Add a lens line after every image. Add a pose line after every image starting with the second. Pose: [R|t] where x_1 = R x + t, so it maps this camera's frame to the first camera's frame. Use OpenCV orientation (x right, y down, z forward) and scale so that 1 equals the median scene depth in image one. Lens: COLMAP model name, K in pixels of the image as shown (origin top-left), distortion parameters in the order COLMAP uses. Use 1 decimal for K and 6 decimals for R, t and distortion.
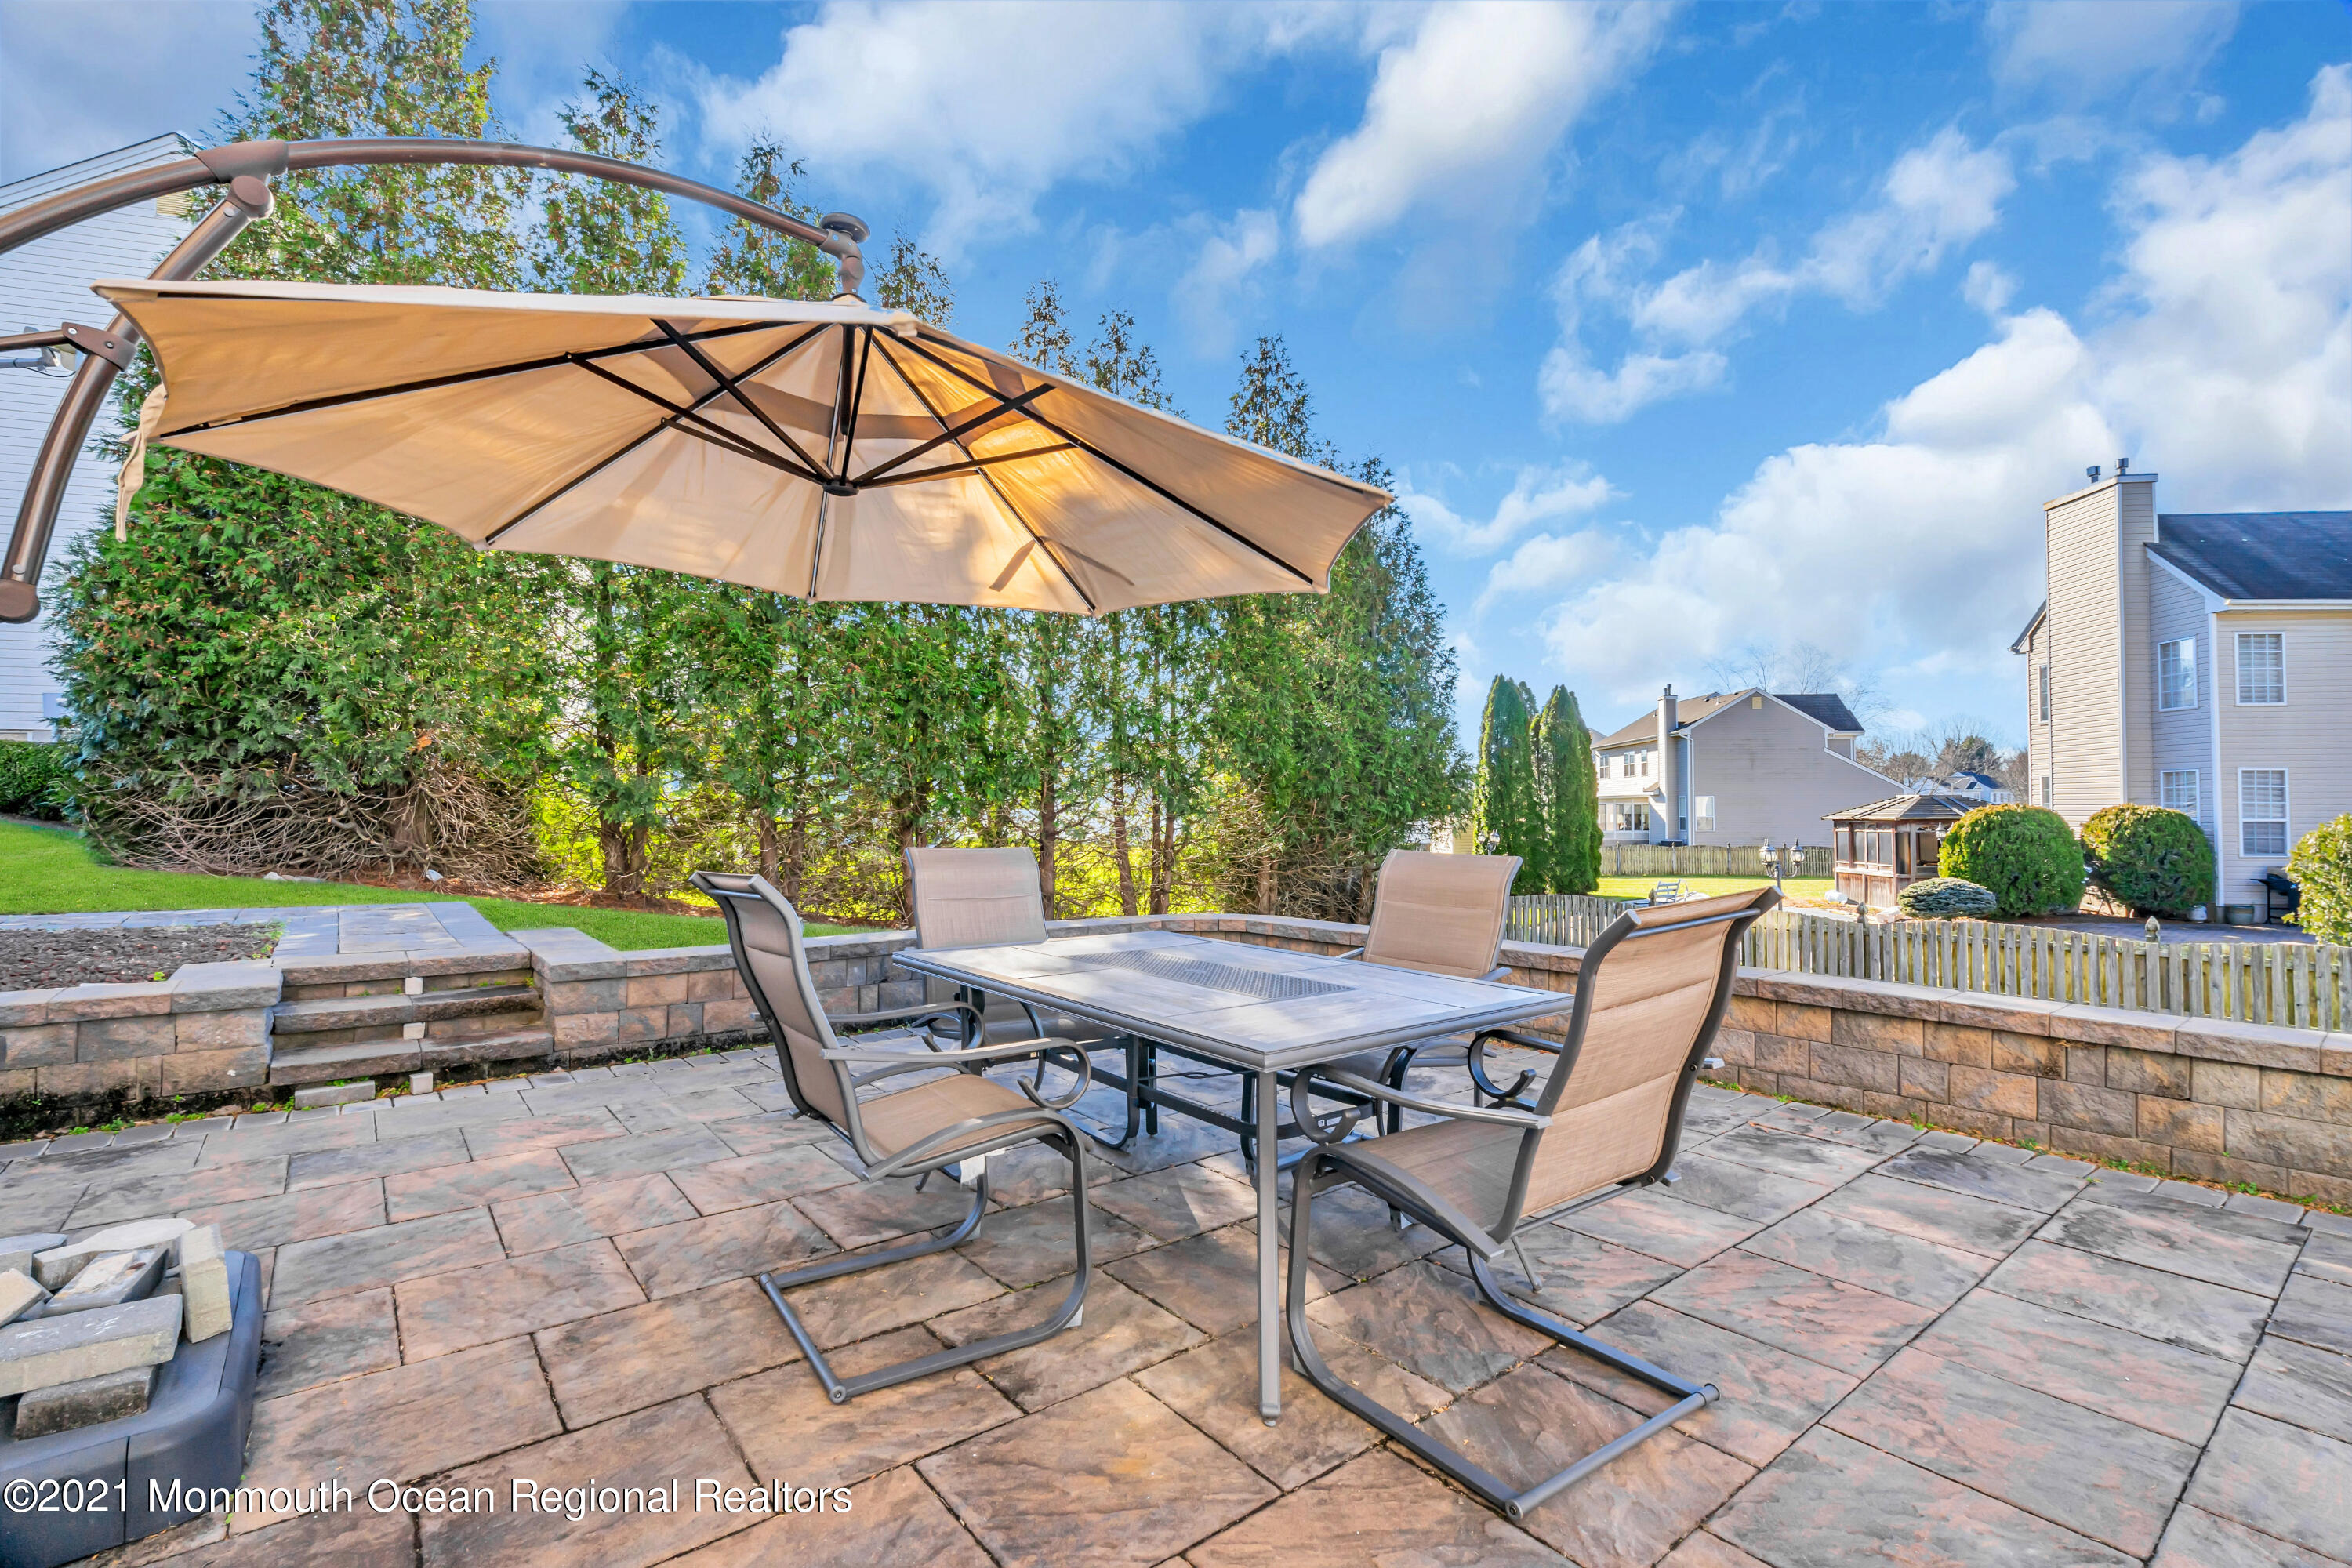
lens RADIAL K [[1057.1, 0, 1191.4], [0, 1057.1, 785.1], [0, 0, 1]] dist [-0.001816, 0.001066]
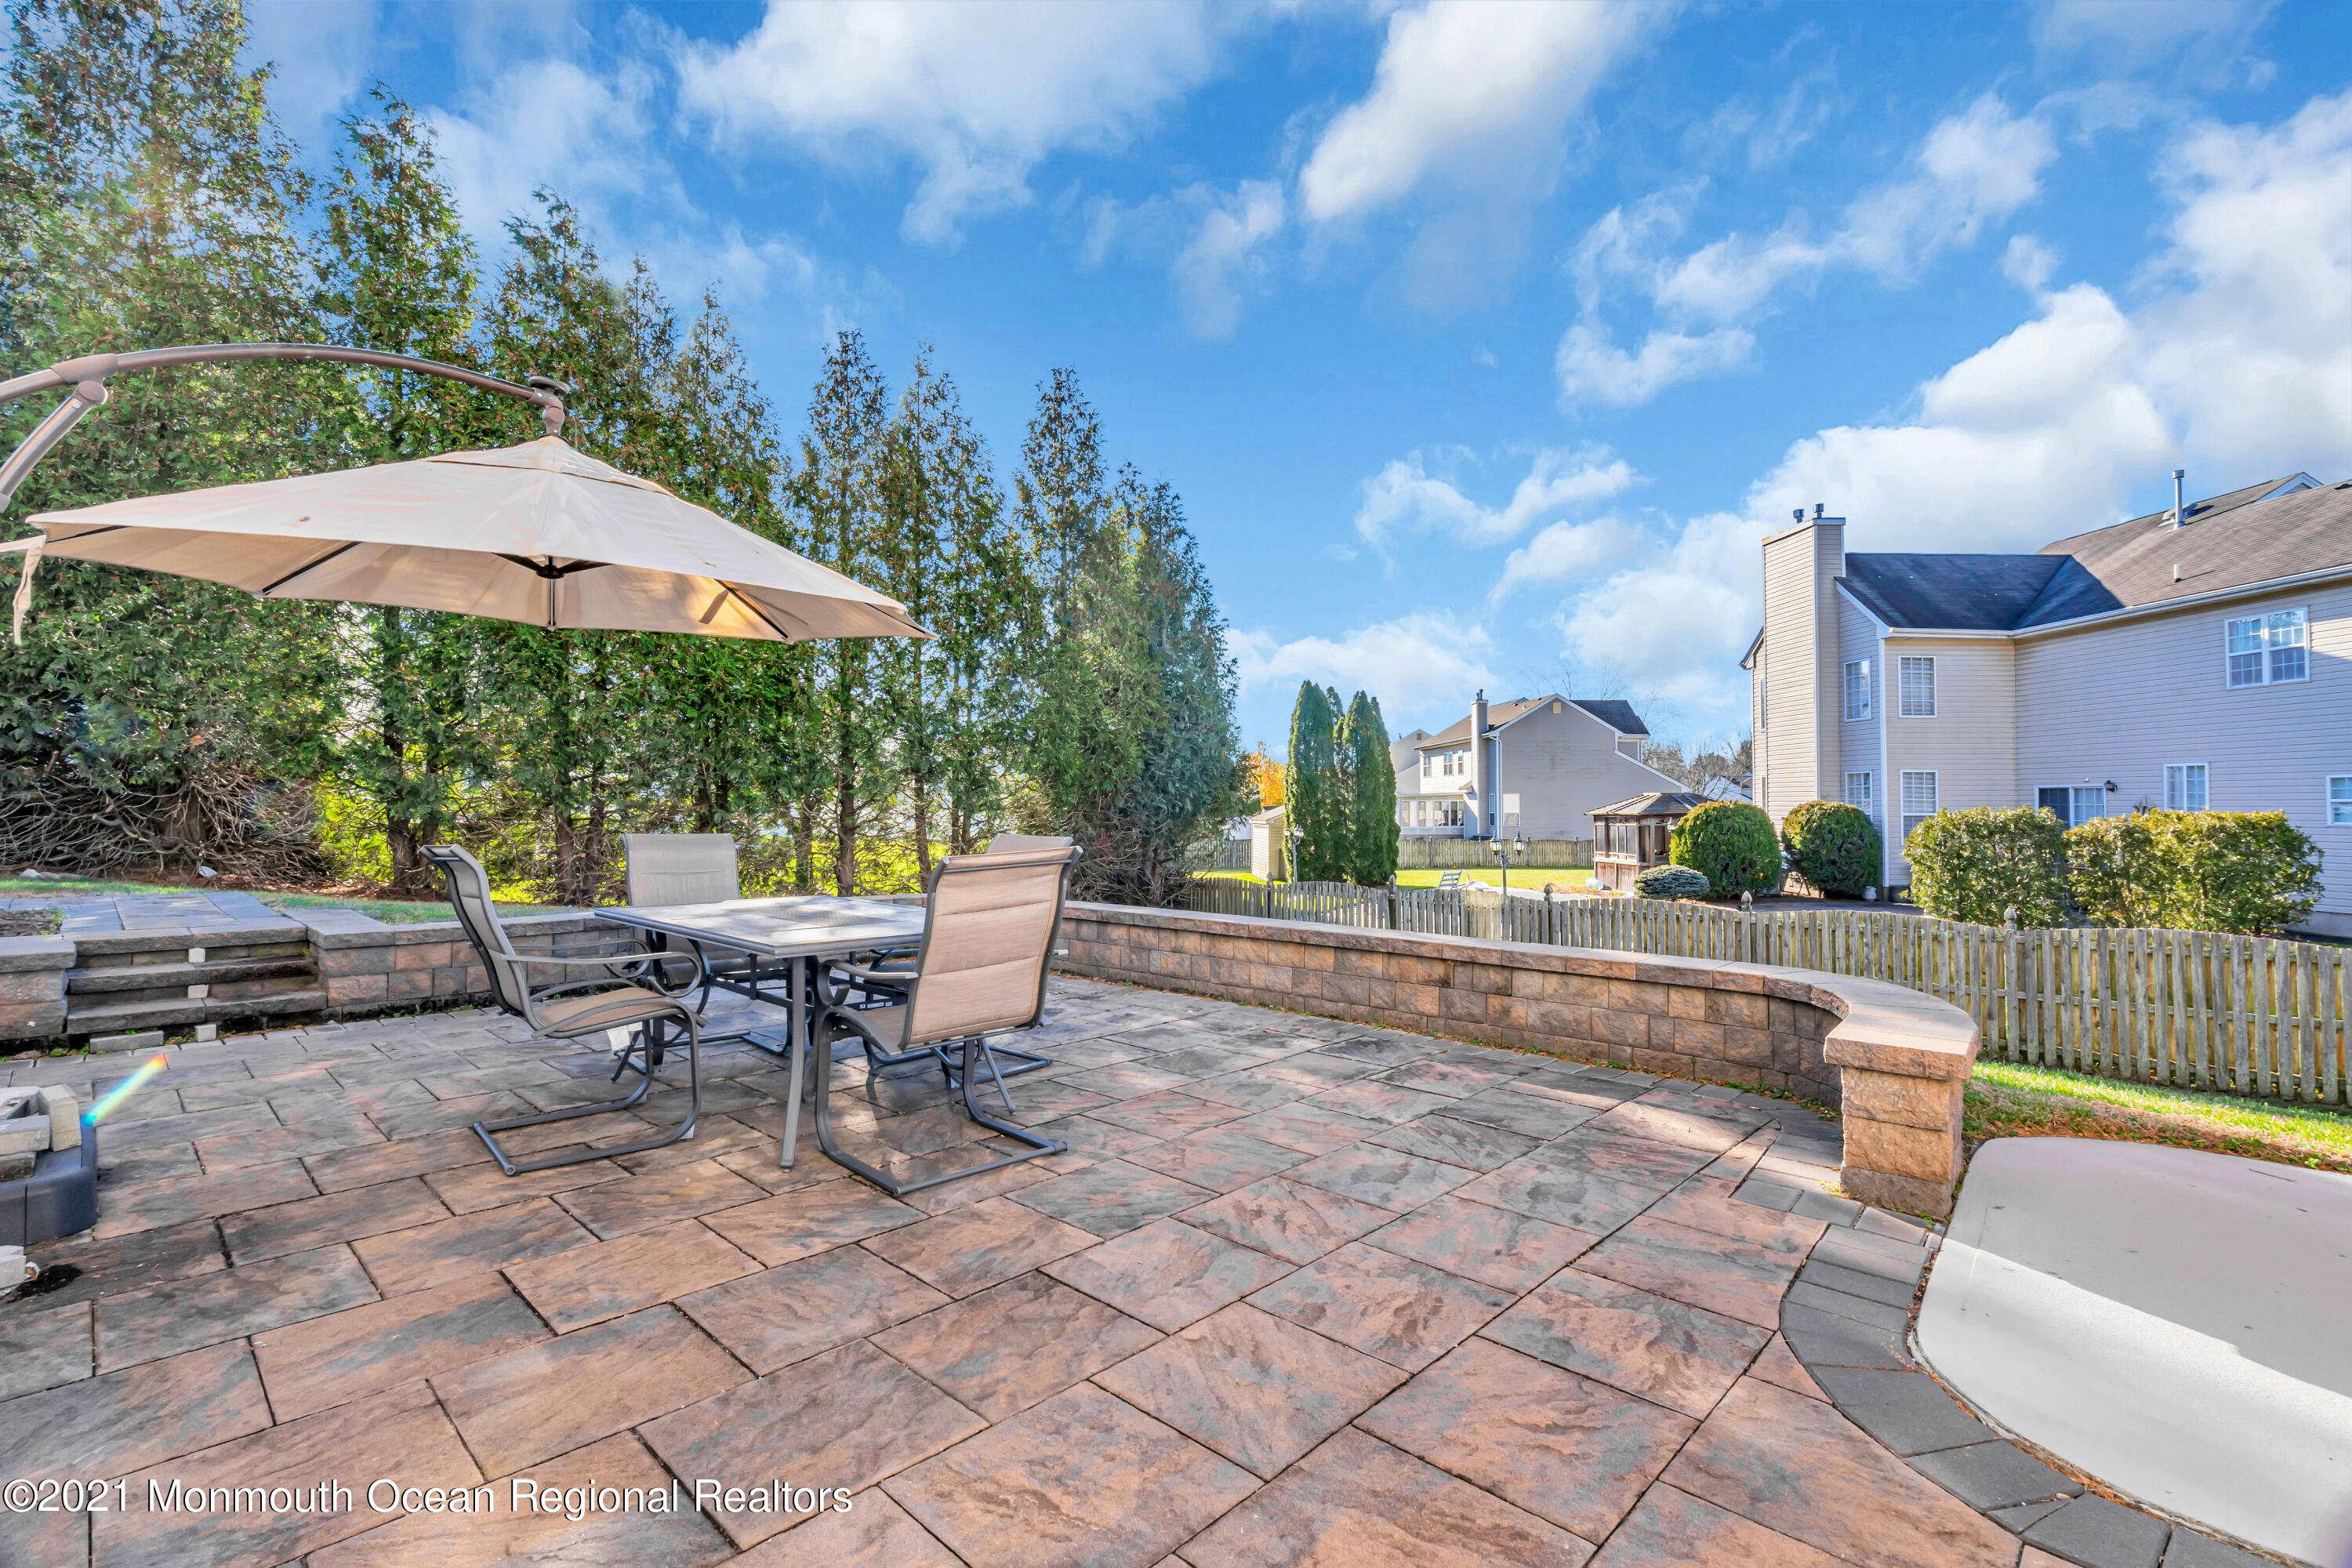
lens RADIAL K [[1057.1, 0, 1188.1], [0, 1057.1, 787.3], [0, 0, 1]] dist [-0.001816, 0.001066]
pose [[0.991381, 0.001060, 0.131005, 0.062911], [-0.001640, 0.999989, 0.004321, -0.001190], [-0.130999, -0.004499, 0.991372, -0.096636]]
